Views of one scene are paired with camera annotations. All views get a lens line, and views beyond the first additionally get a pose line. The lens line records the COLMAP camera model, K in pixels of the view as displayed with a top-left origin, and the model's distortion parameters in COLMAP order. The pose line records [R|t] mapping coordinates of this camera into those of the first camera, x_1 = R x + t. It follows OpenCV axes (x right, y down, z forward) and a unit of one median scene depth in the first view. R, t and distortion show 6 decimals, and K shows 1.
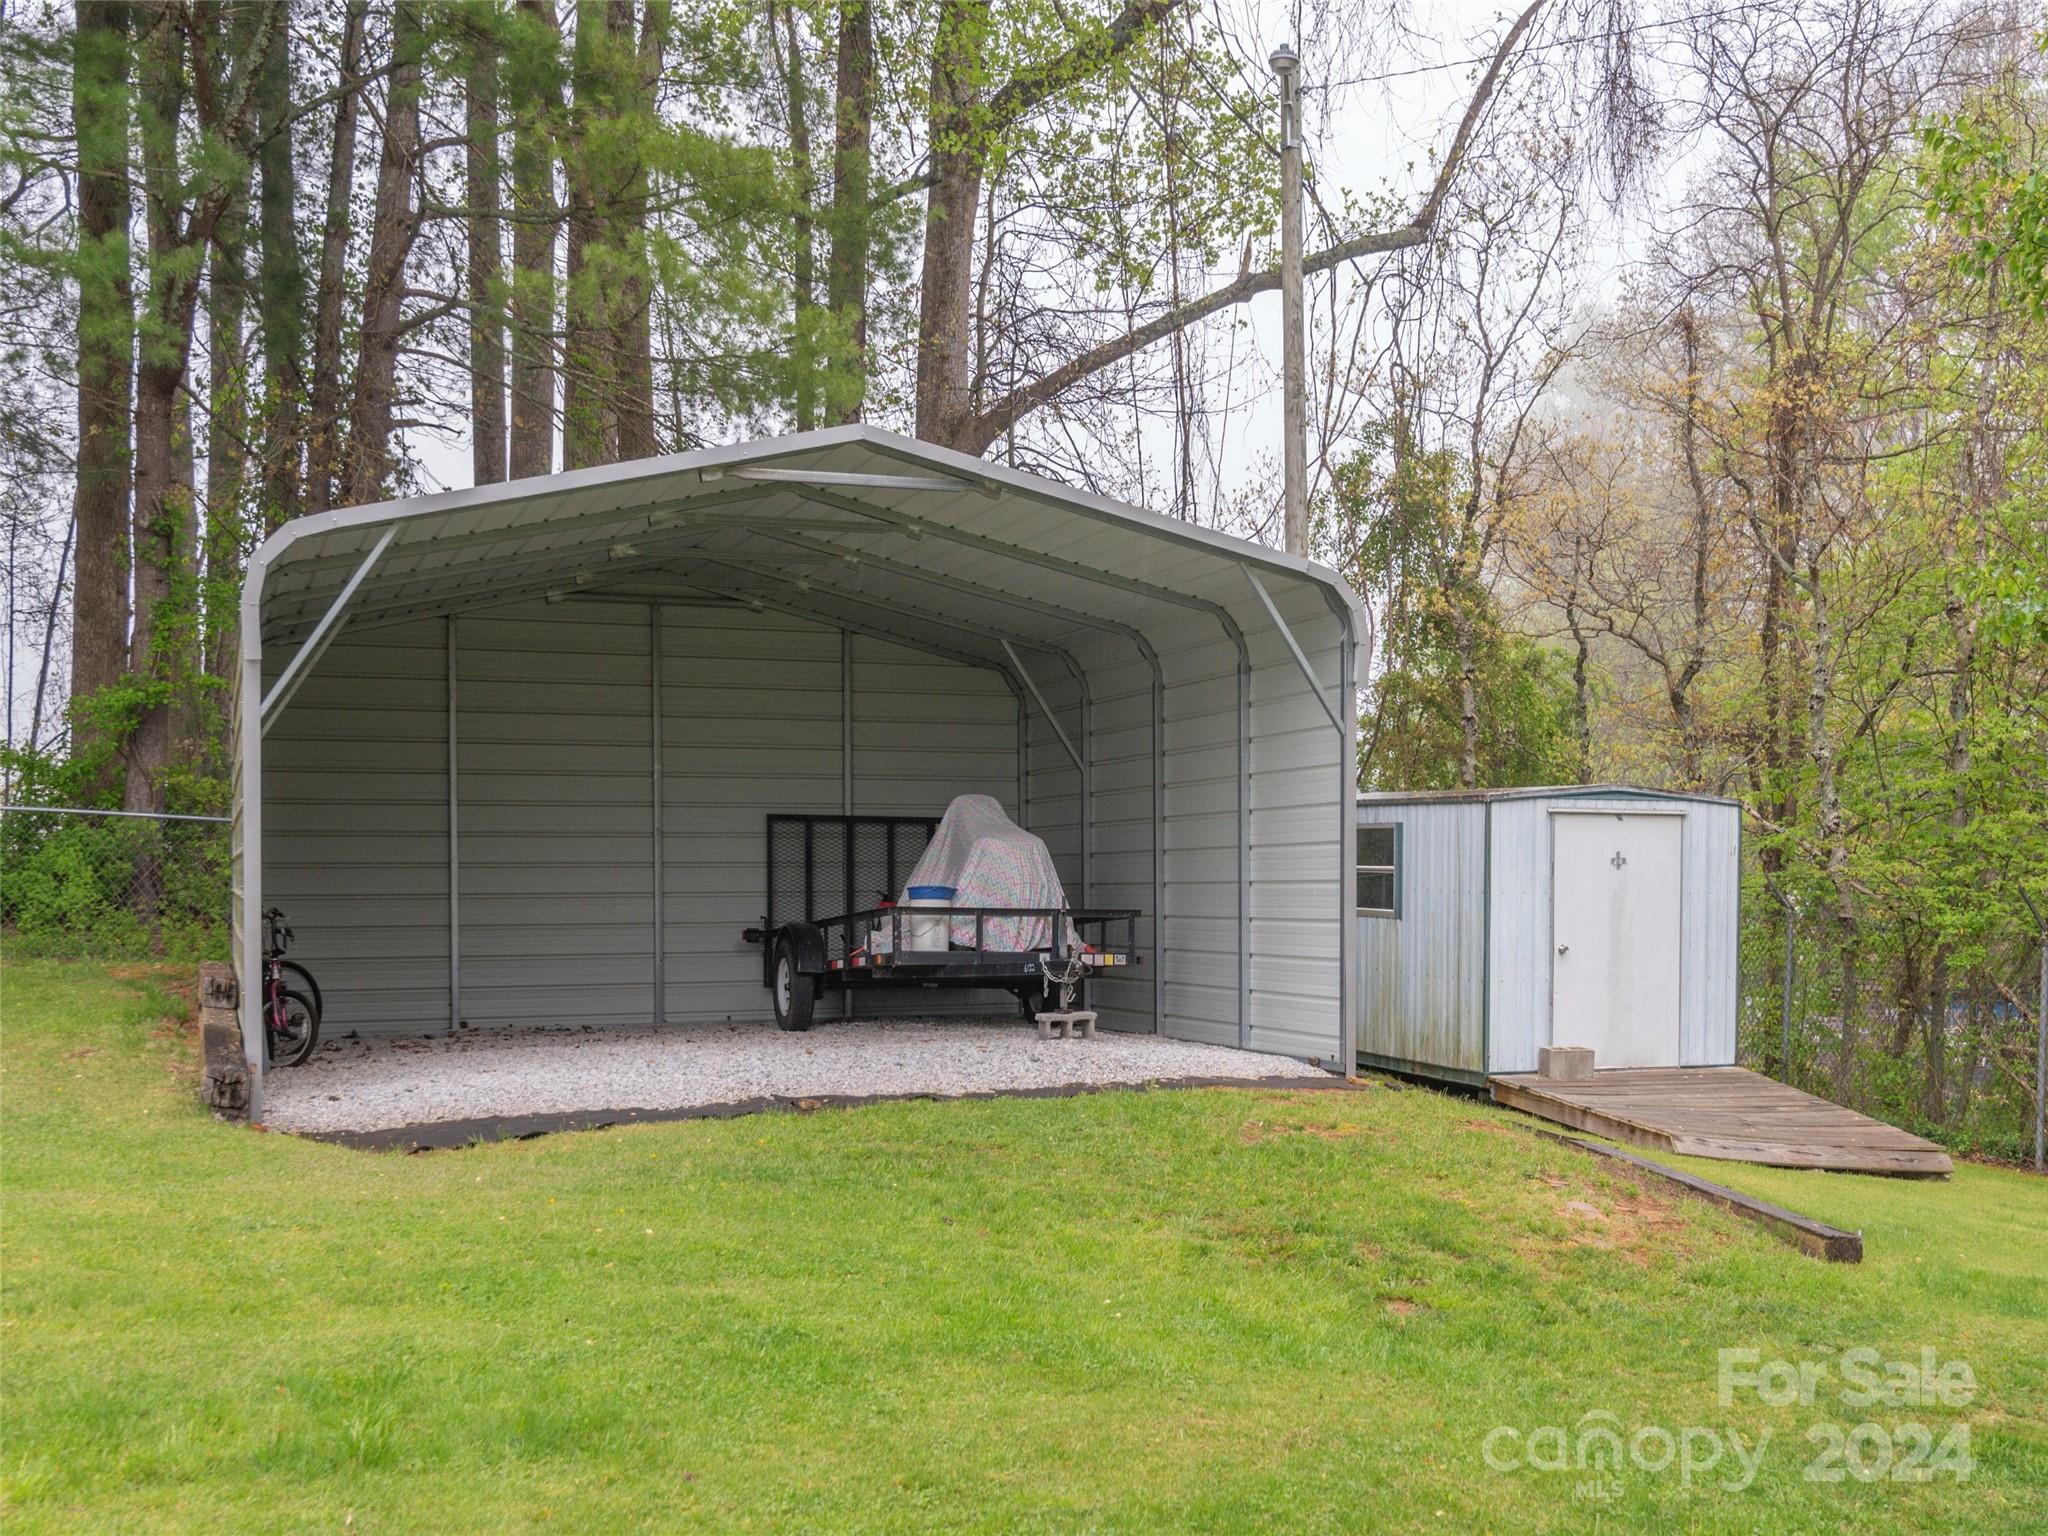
lens RADIAL K [[1800.4, 0, 1024.0], [0, 1800.4, 768.0], [0, 0, 1]] dist [-0.002478, -0.000640]
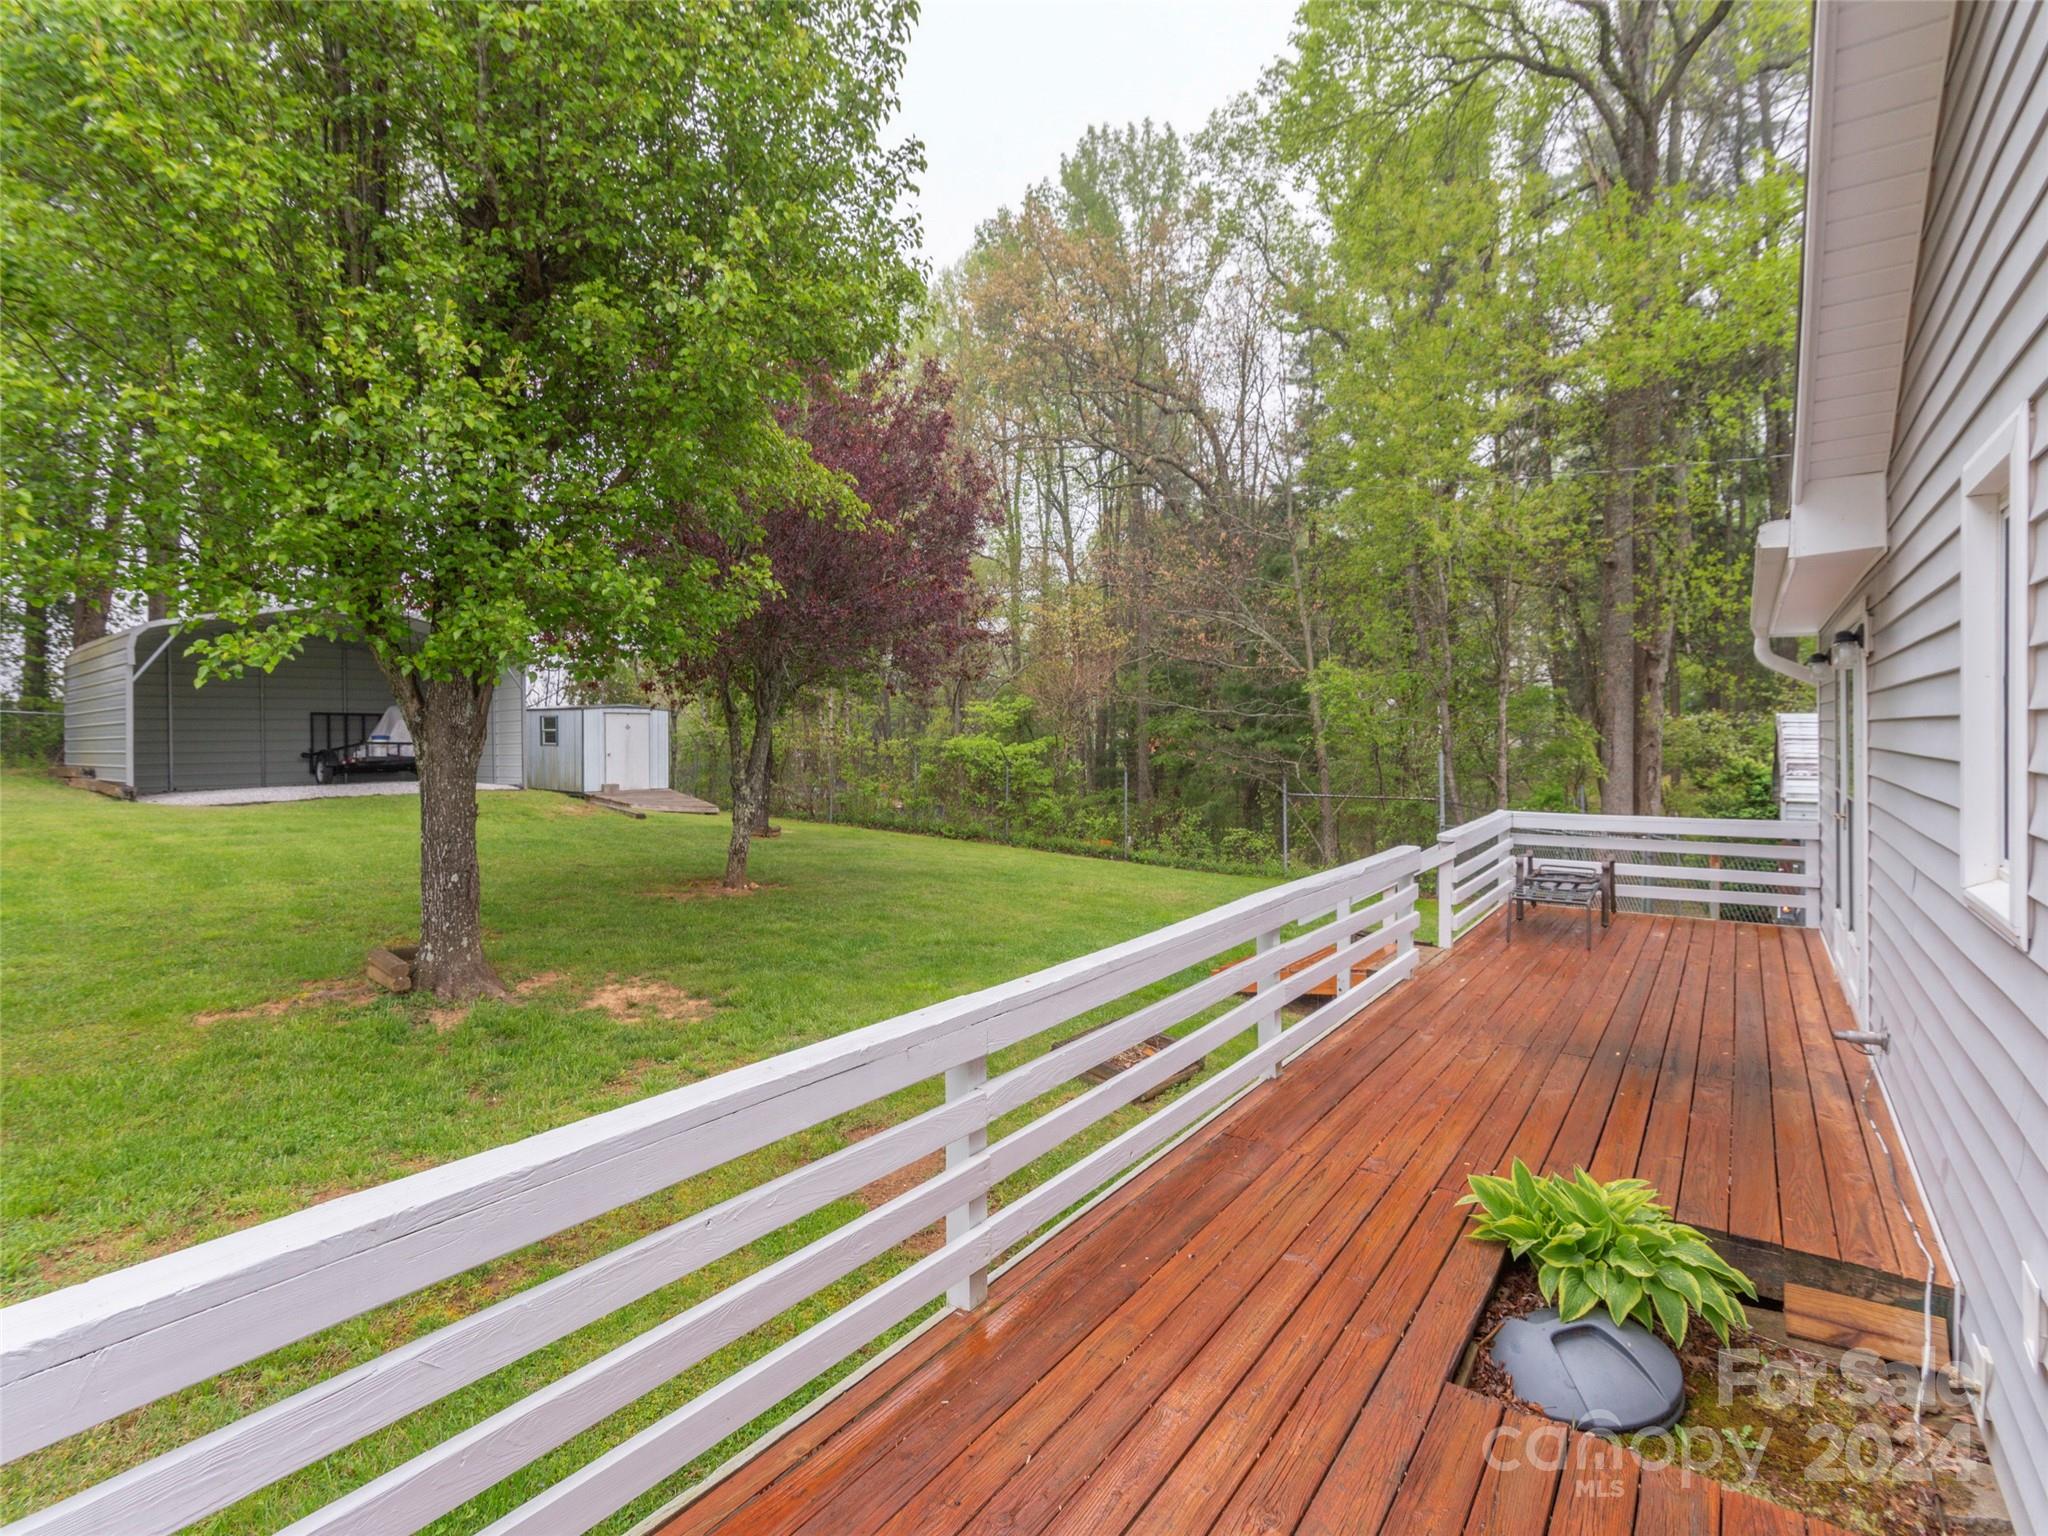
lens RADIAL K [[1009.6, 0, 1024.0], [0, 1009.6, 768.0], [0, 0, 1]] dist [0.028203, 0.000136]
pose [[0.882780, -0.022155, 0.469264, 0.093443], [-0.011757, 0.997533, 0.069213, -0.010976], [-0.469640, -0.066616, 0.880341, -0.973763]]
